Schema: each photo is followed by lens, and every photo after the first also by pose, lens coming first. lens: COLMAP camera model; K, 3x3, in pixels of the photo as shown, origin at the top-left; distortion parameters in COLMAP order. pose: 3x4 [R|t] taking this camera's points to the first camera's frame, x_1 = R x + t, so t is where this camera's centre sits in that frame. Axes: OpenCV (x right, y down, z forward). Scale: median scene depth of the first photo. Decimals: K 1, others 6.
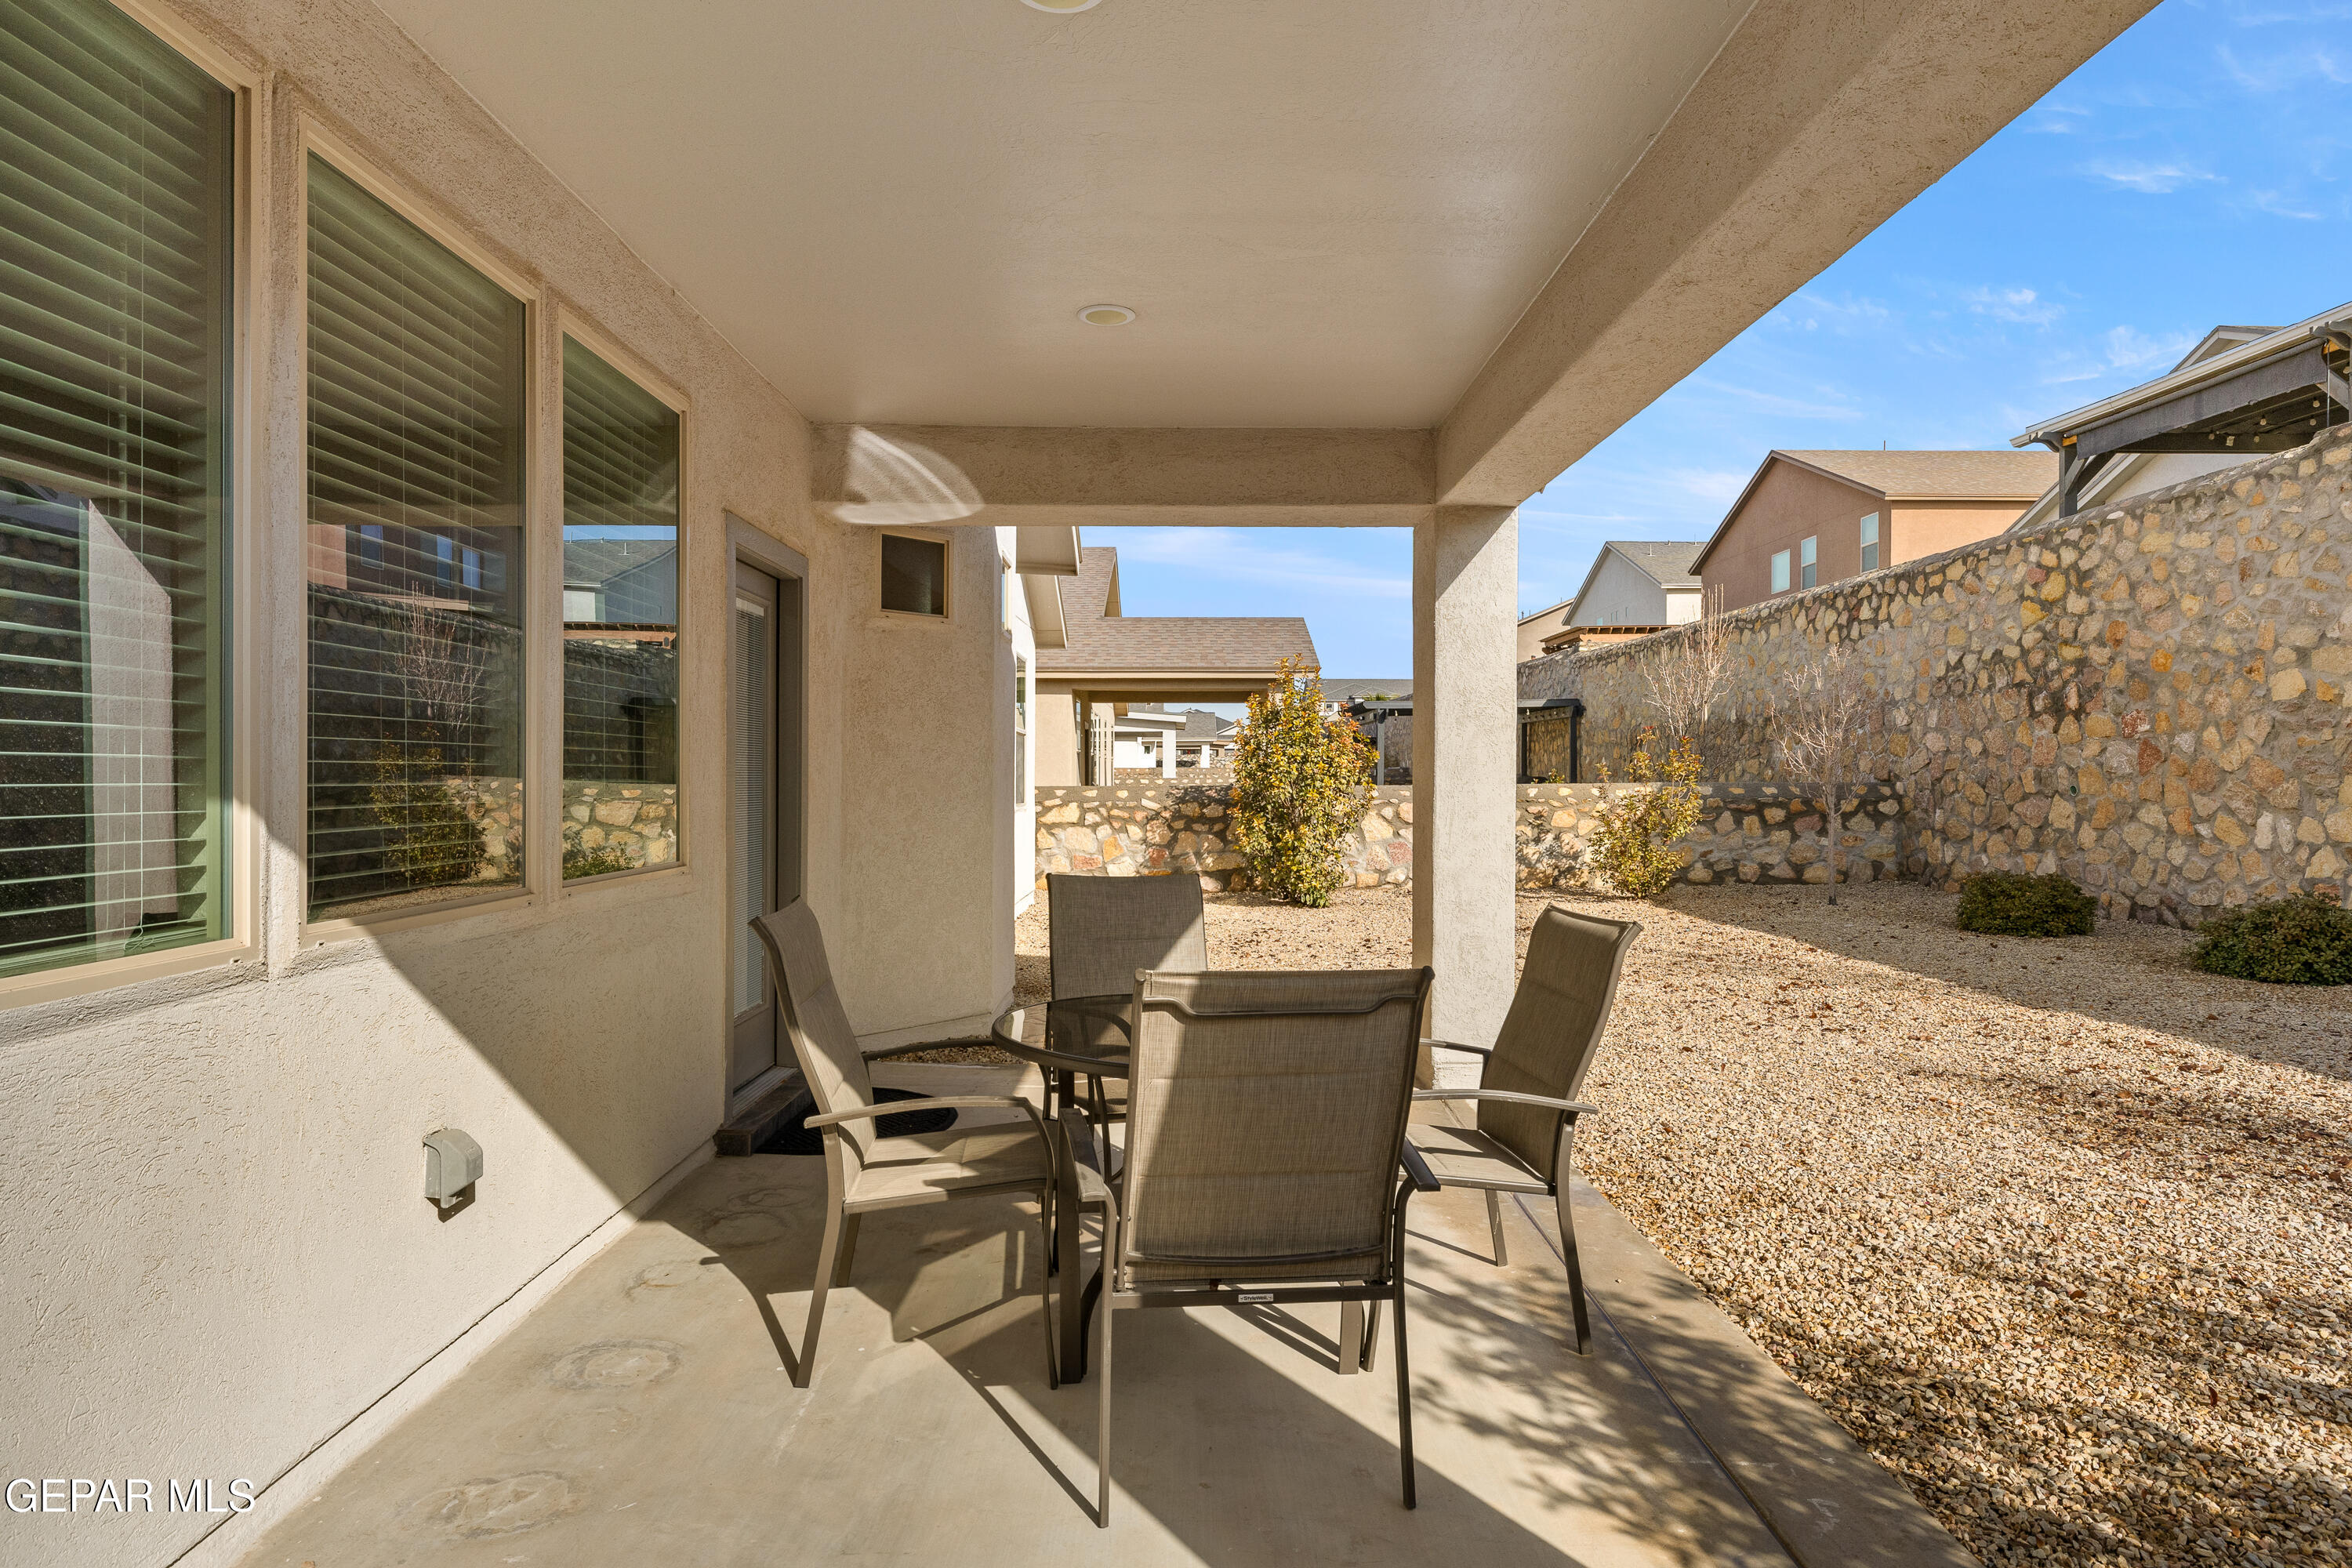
lens RADIAL K [[1370.4, 0, 1172.6], [0, 1370.4, 779.7], [0, 0, 1]] dist [0.003006, 0.000331]
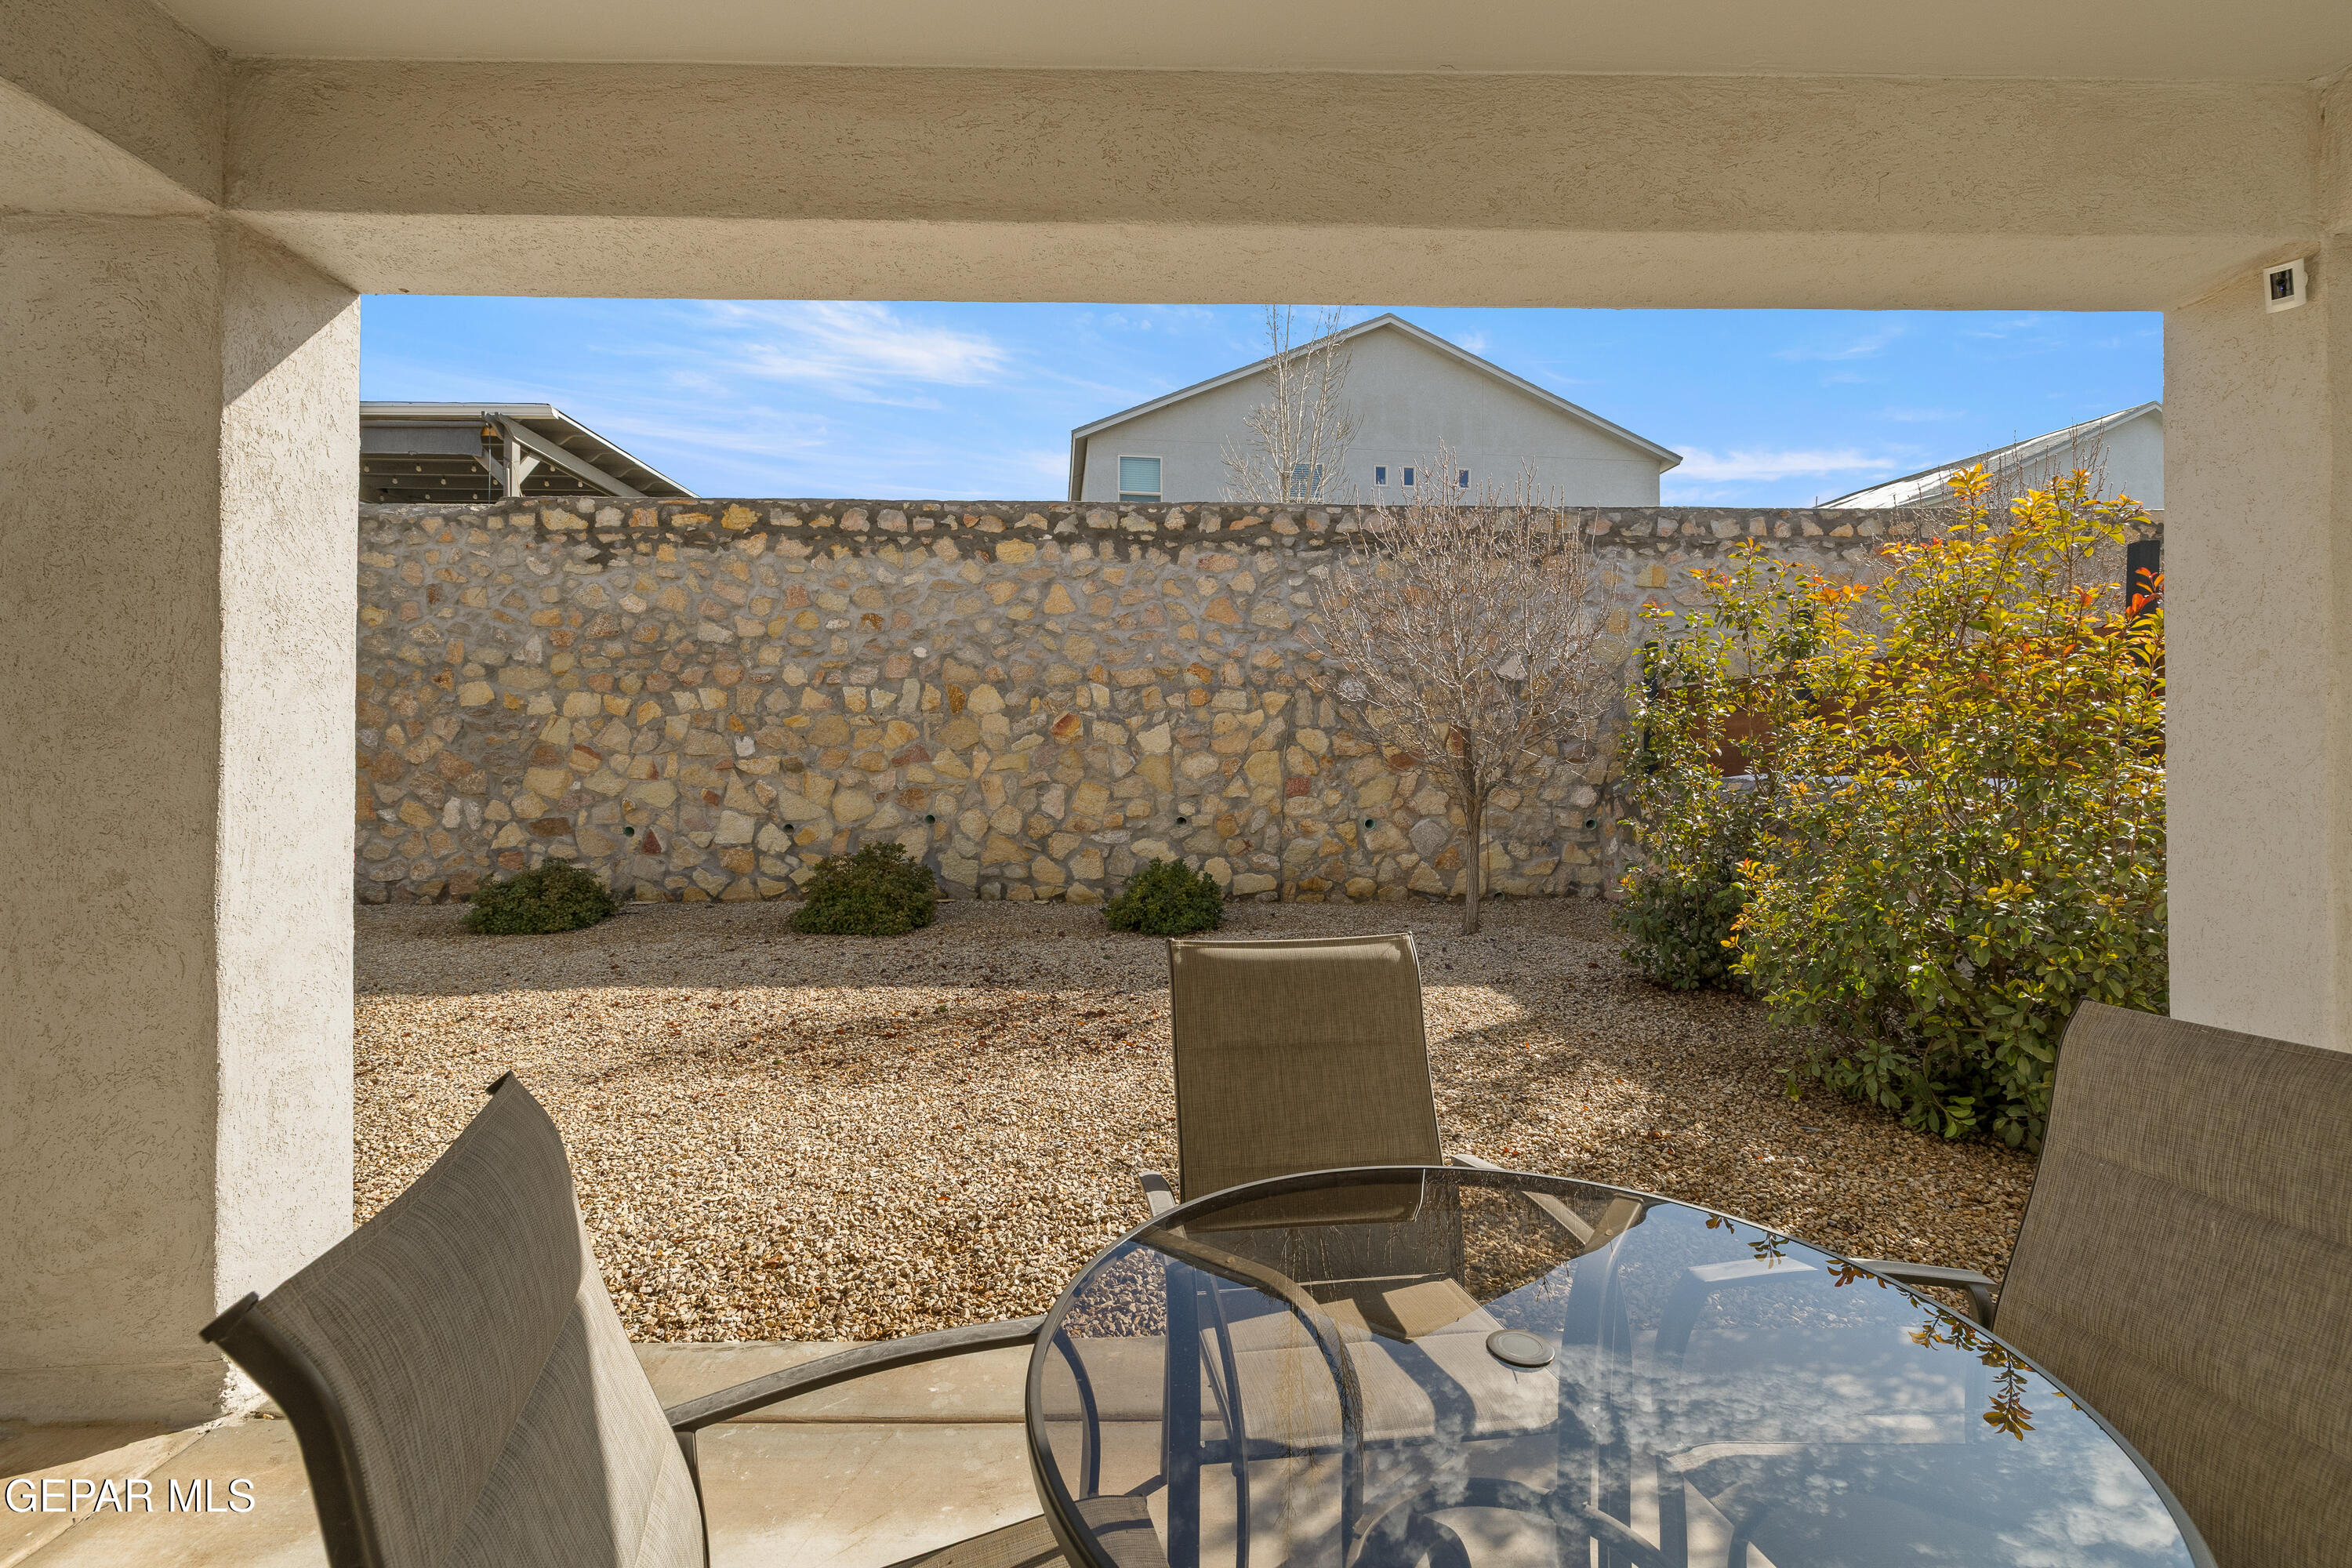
lens RADIAL K [[991.8, 0, 1178.4], [0, 991.8, 767.7], [0, 0, 1]] dist [-0.001101, 0.000038]
pose [[-0.033467, -0.000388, 0.999440, -0.100636], [0.003880, 0.999992, 0.000519, -0.000686], [-0.999432, 0.003895, -0.033465, 0.392443]]
